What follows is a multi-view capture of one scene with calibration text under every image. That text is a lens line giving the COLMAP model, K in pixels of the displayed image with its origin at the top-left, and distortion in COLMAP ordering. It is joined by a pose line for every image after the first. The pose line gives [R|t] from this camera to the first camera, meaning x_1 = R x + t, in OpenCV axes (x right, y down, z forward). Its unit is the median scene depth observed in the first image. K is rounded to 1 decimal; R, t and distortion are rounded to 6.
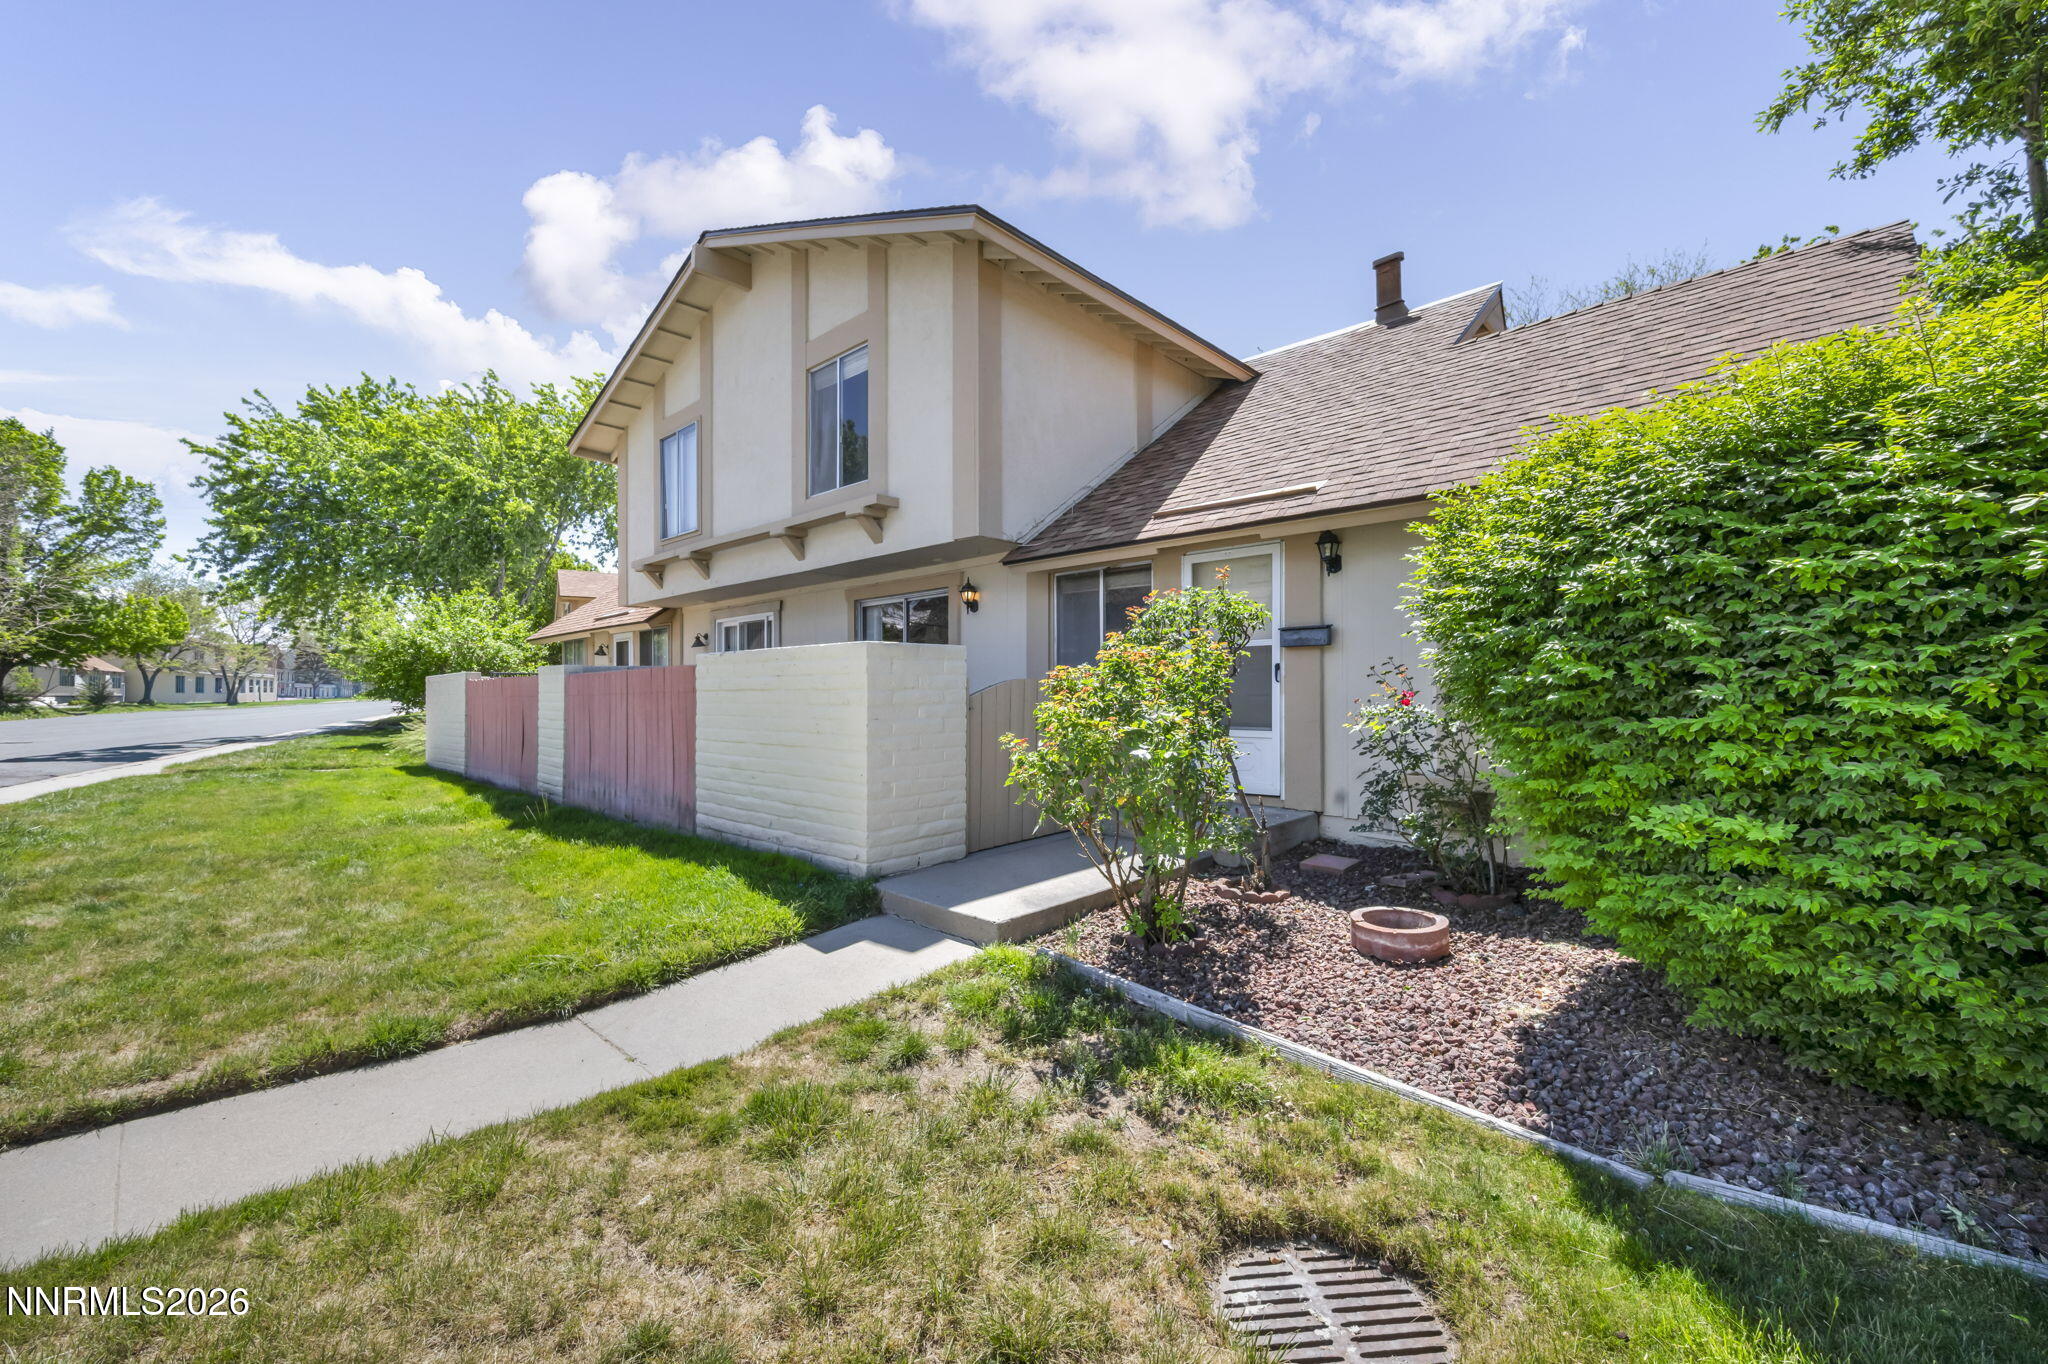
lens RADIAL K [[829.6, 0, 1024.0], [0, 829.6, 682.0], [0, 0, 1]] dist [-0.002542, -0.000361]
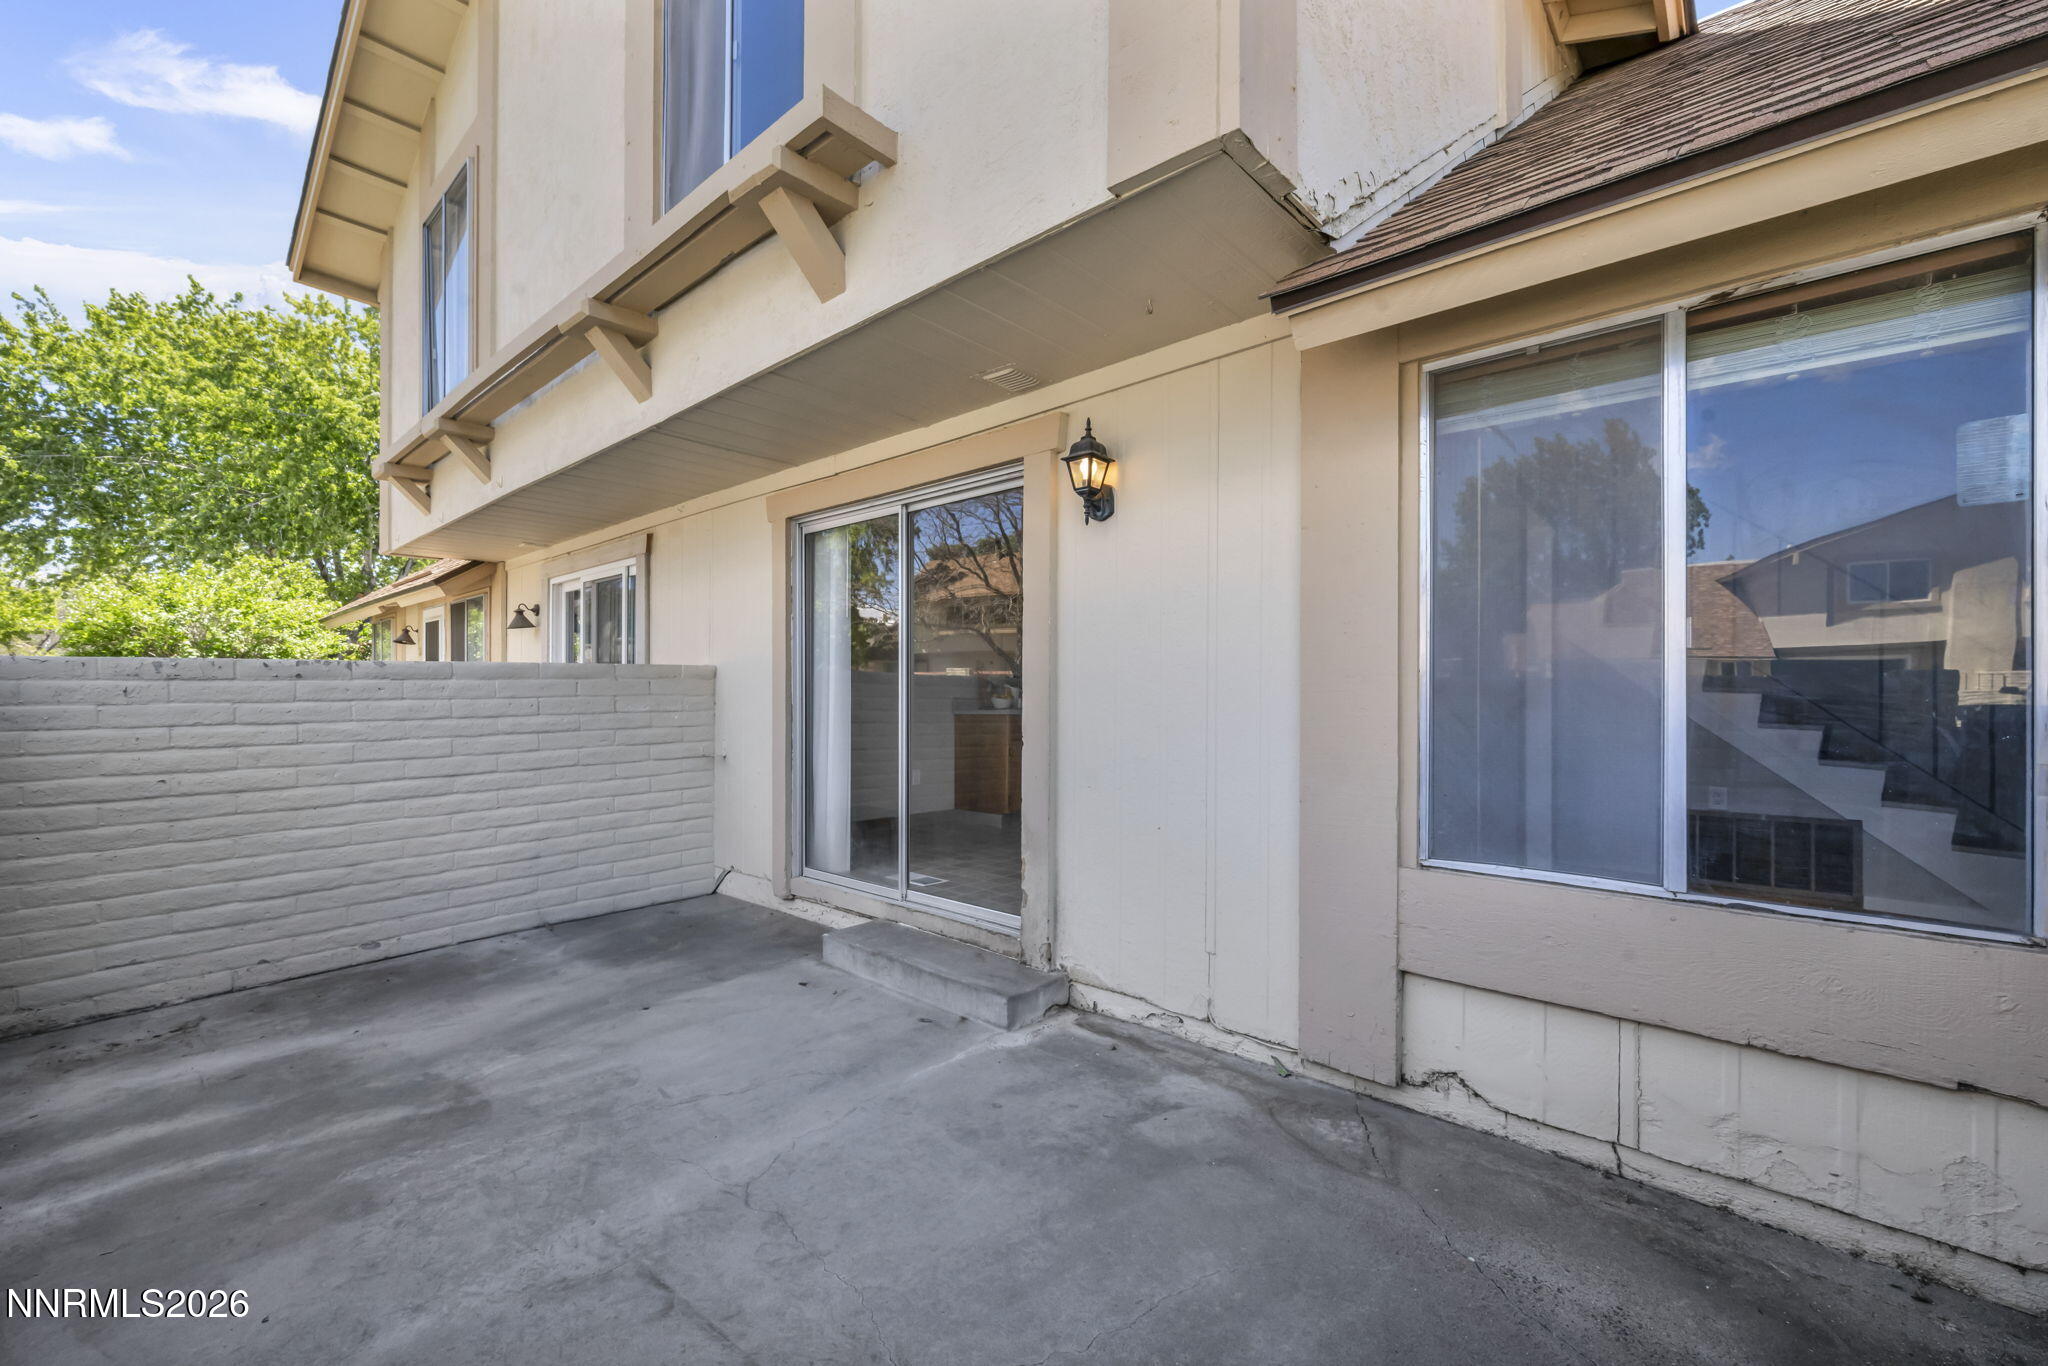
lens RADIAL K [[829.6, 0, 1024.0], [0, 829.6, 683.0], [0, 0, 1]] dist [-0.002542, -0.000361]
pose [[0.999642, 0.008206, 0.025458, -0.096919], [-0.008314, 0.999957, 0.004155, -0.014801], [-0.025423, -0.004365, 0.999667, 0.611913]]
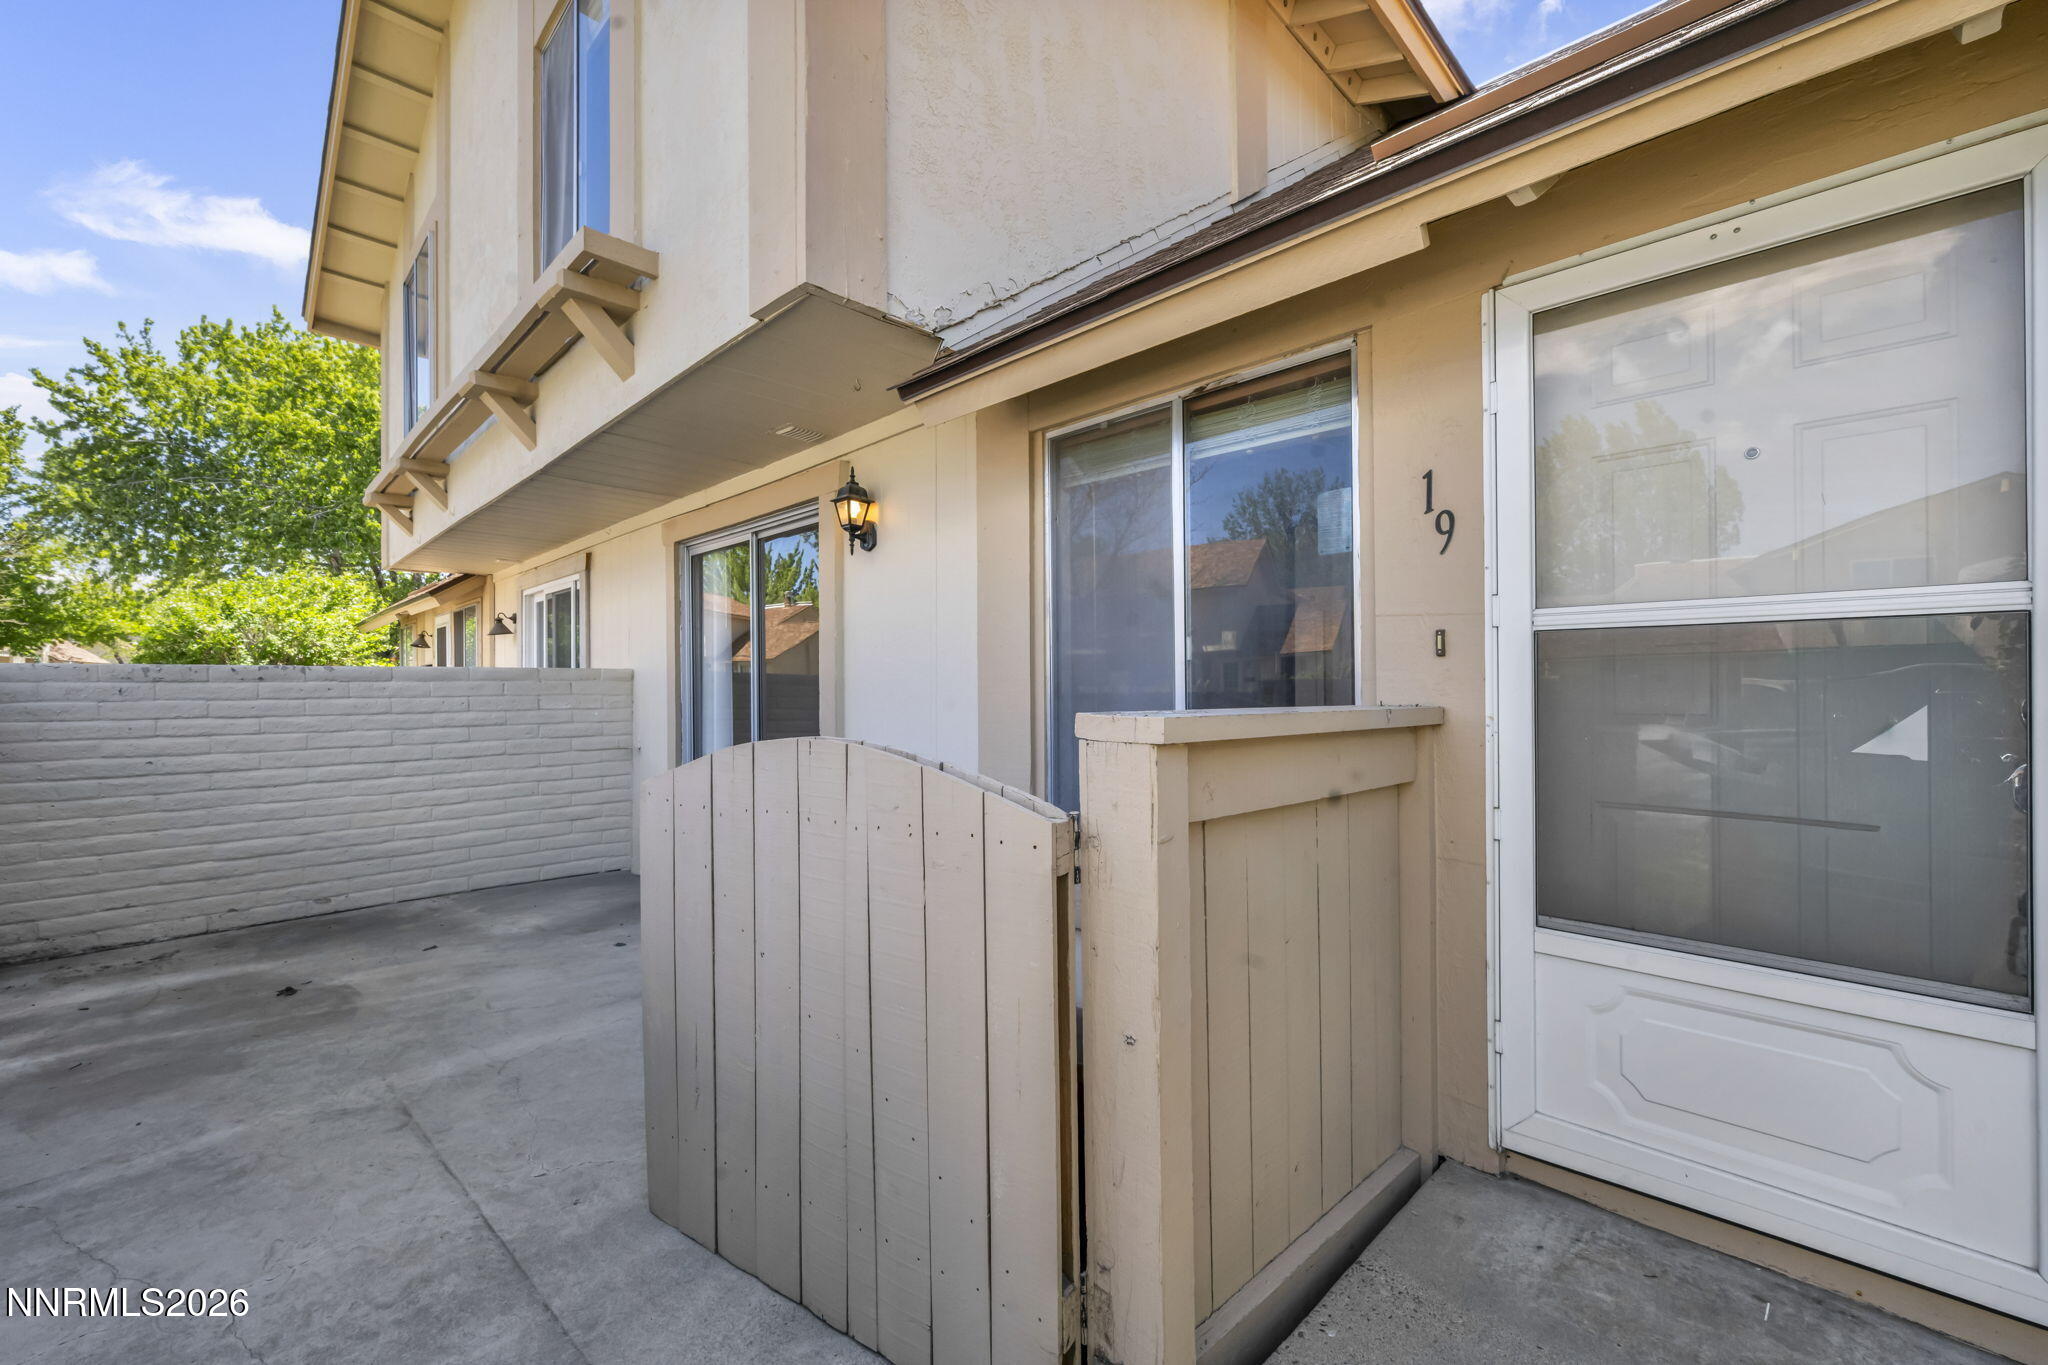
lens RADIAL K [[839.8, 0, 1024.0], [0, 839.8, 682.5], [0, 0, 1]] dist [-0.002963, -0.000195]
pose [[0.999256, 0.009074, -0.037477, 0.036060], [-0.008902, 0.999949, 0.004762, -0.017828], [0.037518, -0.004425, 0.999286, 0.539618]]
